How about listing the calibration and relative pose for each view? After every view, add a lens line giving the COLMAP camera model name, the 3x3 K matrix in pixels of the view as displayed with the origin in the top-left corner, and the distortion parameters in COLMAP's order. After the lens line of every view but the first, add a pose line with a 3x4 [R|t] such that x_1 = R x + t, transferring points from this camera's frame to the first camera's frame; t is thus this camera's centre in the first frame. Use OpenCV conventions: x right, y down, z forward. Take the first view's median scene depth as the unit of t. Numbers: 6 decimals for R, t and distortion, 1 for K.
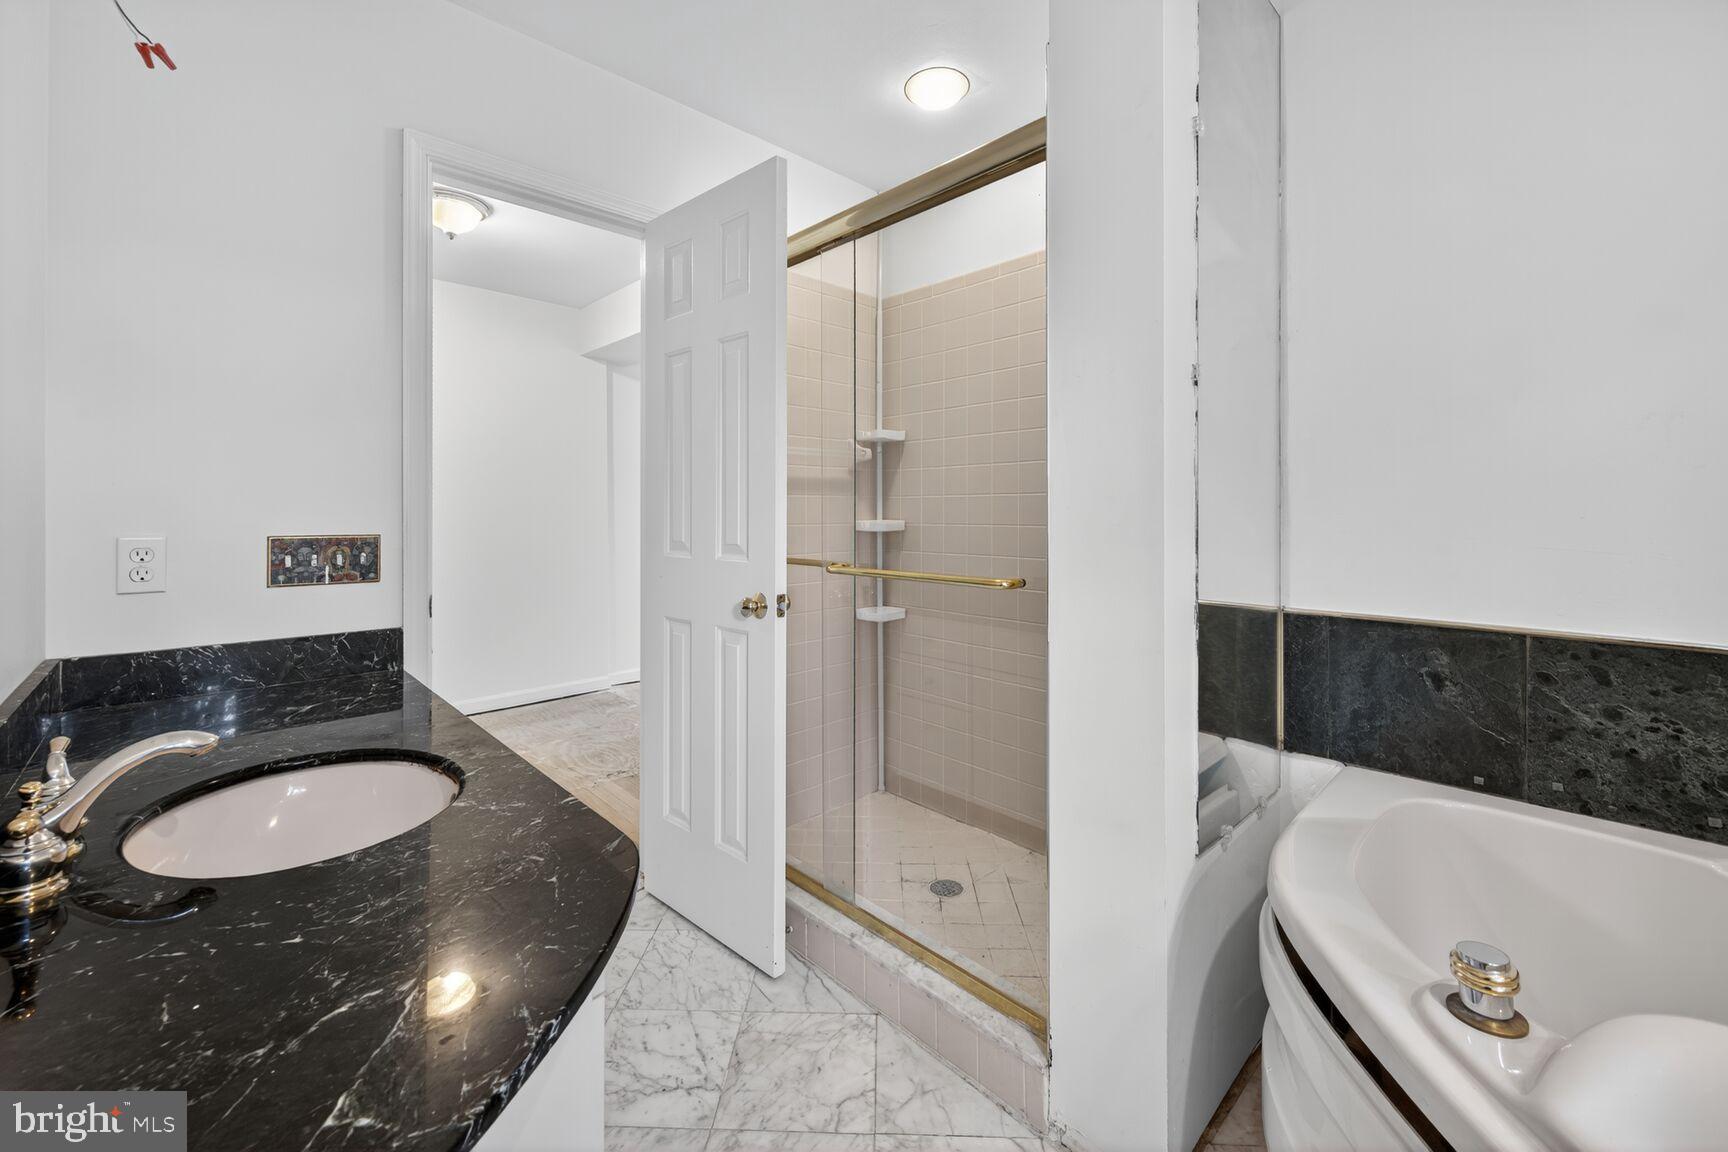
lens RADIAL K [[678.8, 0, 839.4], [0, 678.8, 510.6], [0, 0, 1]] dist [-0.001773, -0.000507]
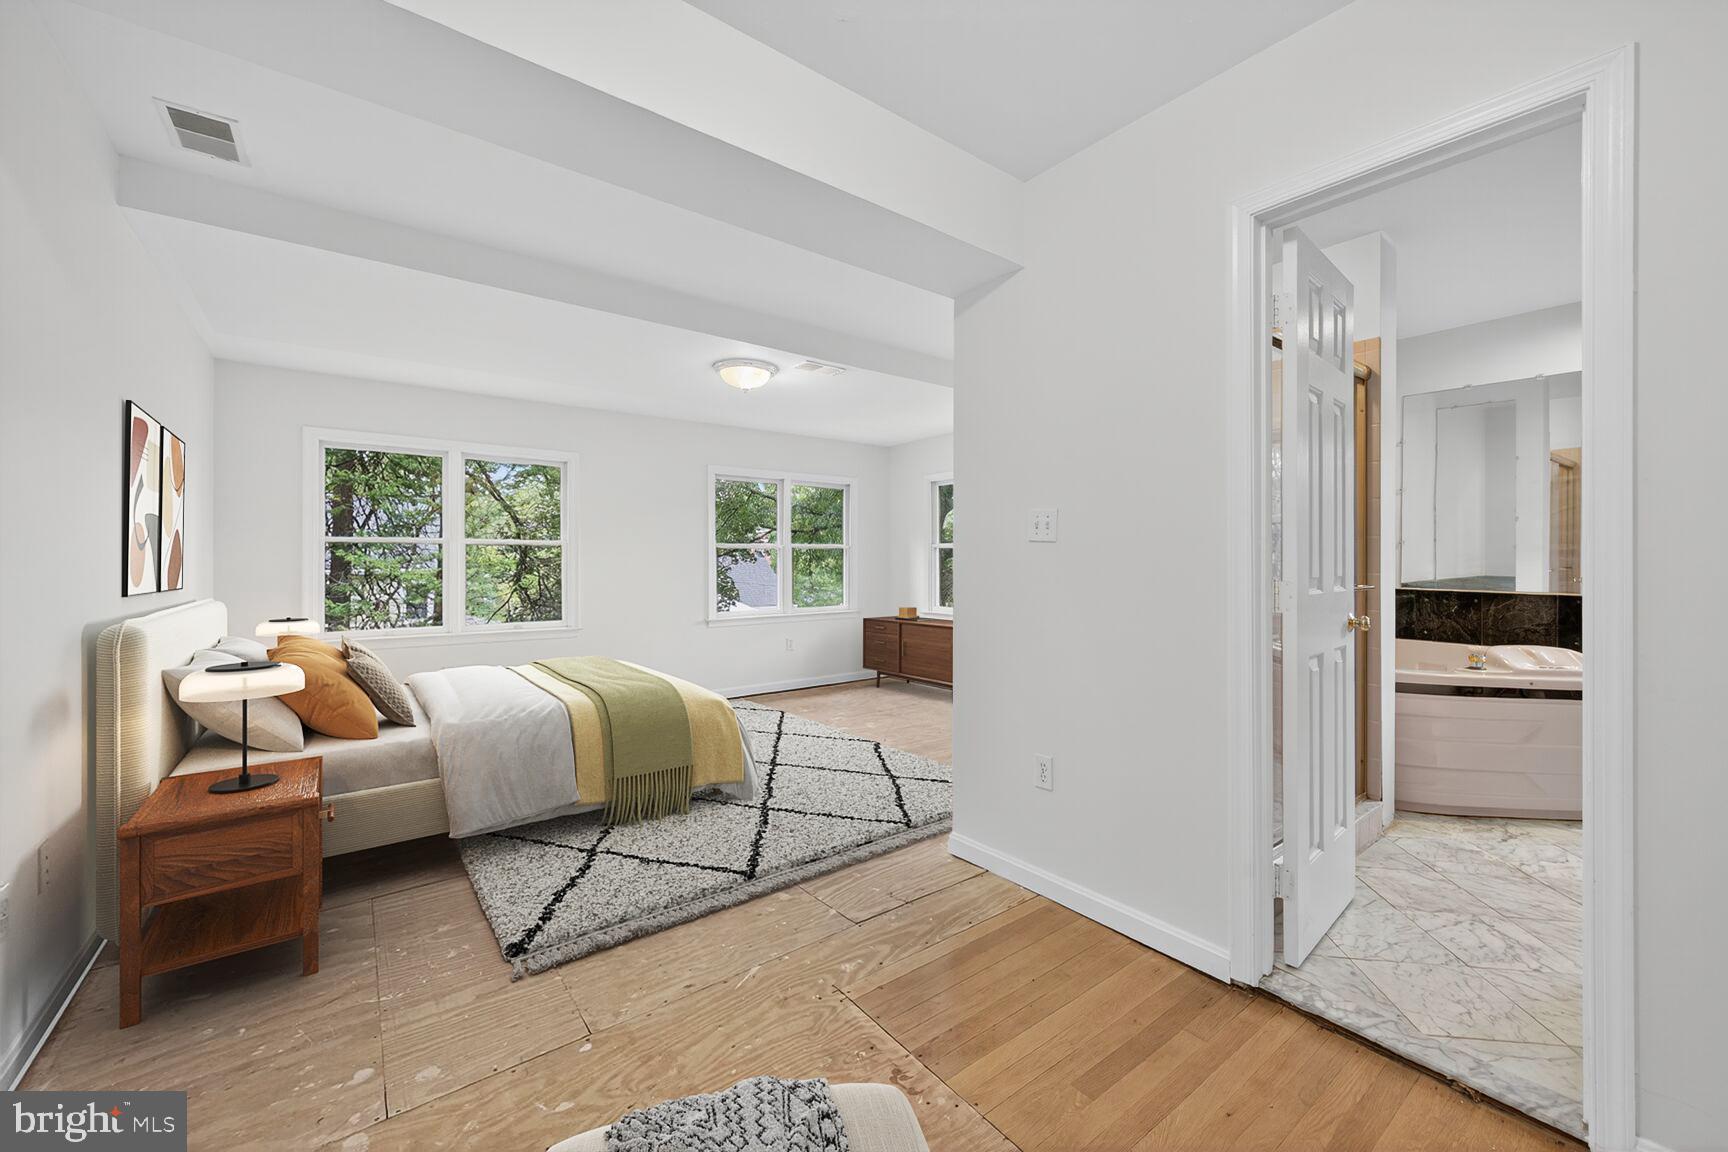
lens RADIAL K [[678.8, 0, 862.9], [0, 678.8, 567.8], [0, 0, 1]] dist [-0.001773, -0.000507]
pose [[0.090794, -0.004053, 0.995861, -1.785207], [-0.001569, 0.999990, 0.004213, 0.042426], [-0.995868, -0.001945, 0.090787, 2.173155]]
